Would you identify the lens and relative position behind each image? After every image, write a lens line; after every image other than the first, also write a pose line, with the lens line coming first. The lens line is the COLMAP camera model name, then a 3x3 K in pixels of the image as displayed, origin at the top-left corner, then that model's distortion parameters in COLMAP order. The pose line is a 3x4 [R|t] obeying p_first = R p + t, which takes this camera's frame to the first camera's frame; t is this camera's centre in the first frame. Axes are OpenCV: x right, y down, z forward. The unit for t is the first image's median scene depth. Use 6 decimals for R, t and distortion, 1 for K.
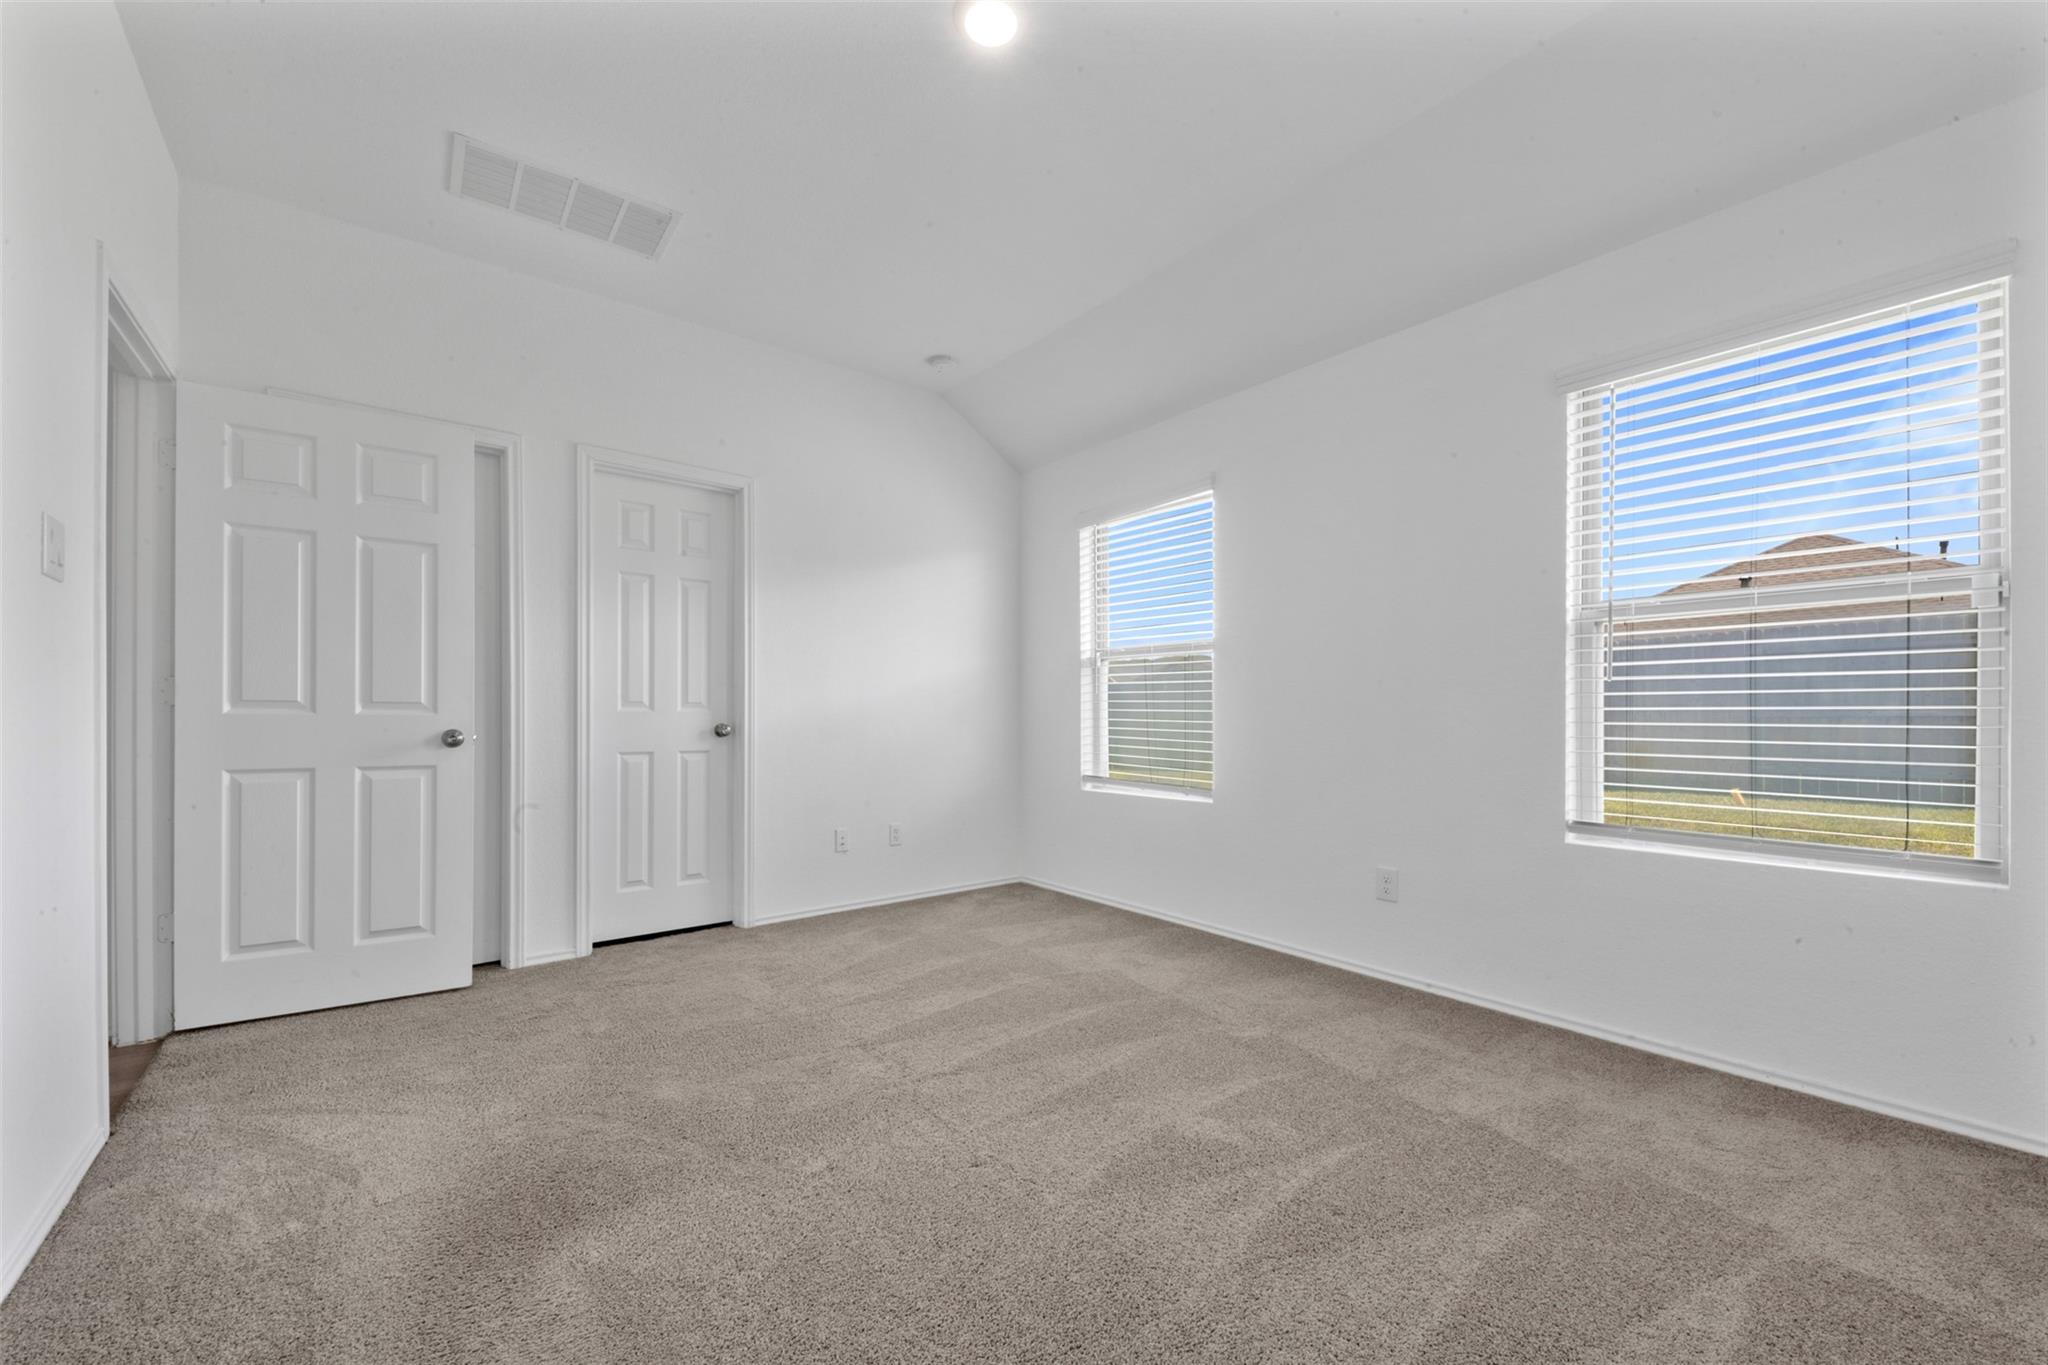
lens RADIAL K [[804.7, 0, 1018.0], [0, 804.7, 702.4], [0, 0, 1]] dist [0.003045, -0.000074]
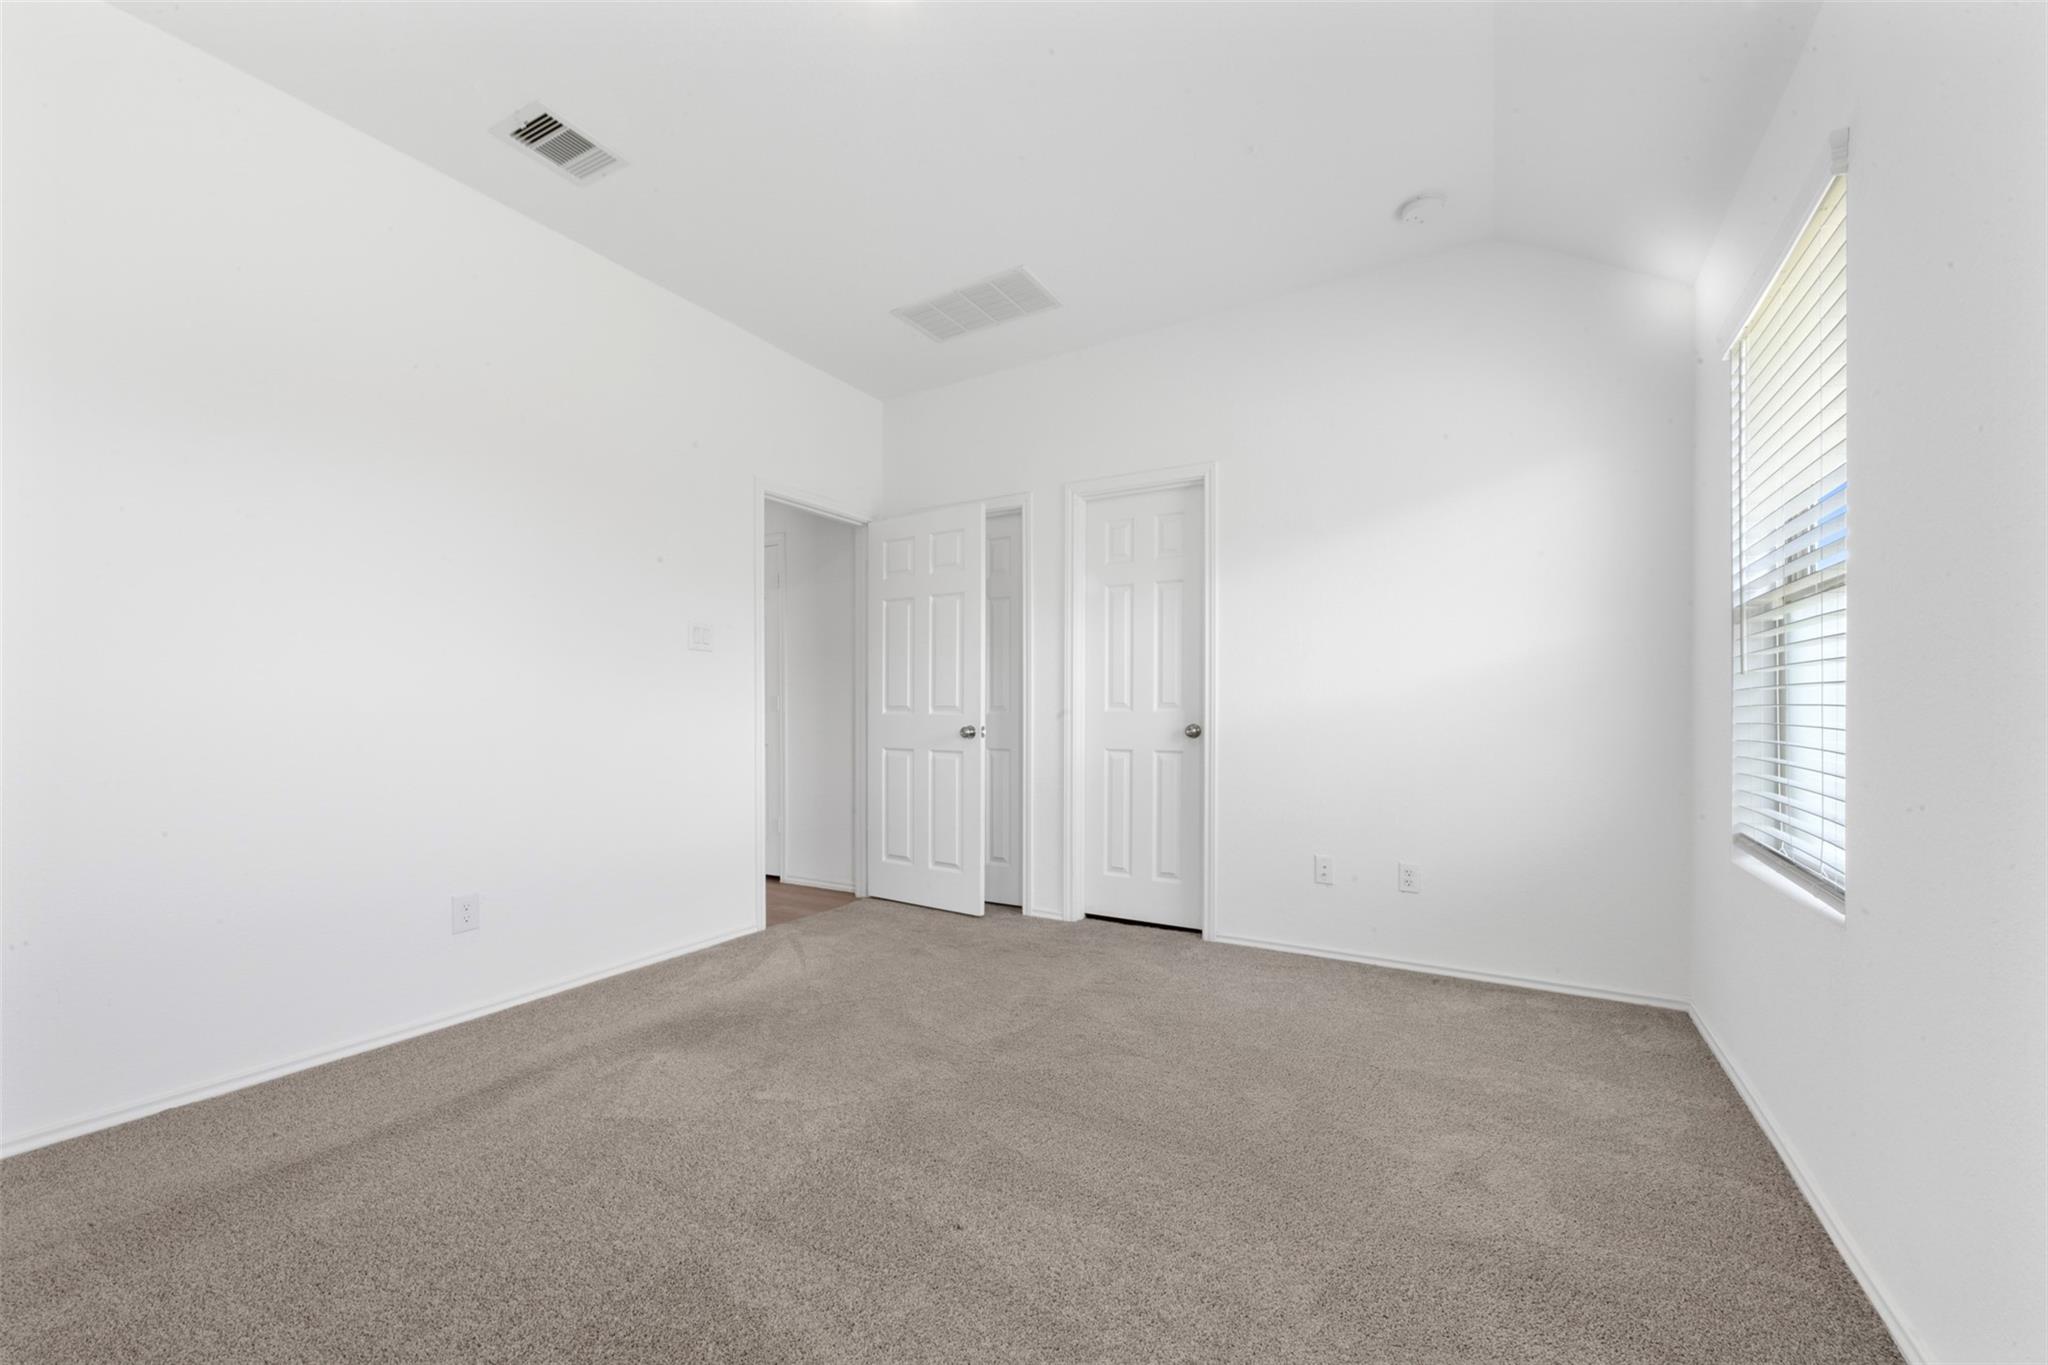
lens RADIAL K [[804.7, 0, 992.8], [0, 804.7, 712.2], [0, 0, 1]] dist [0.003045, -0.000074]
pose [[0.339544, -0.004798, -0.940578, 0.493351], [0.013131, 0.999914, -0.000361, 0.009908], [0.940498, -0.012229, 0.339578, 0.471710]]
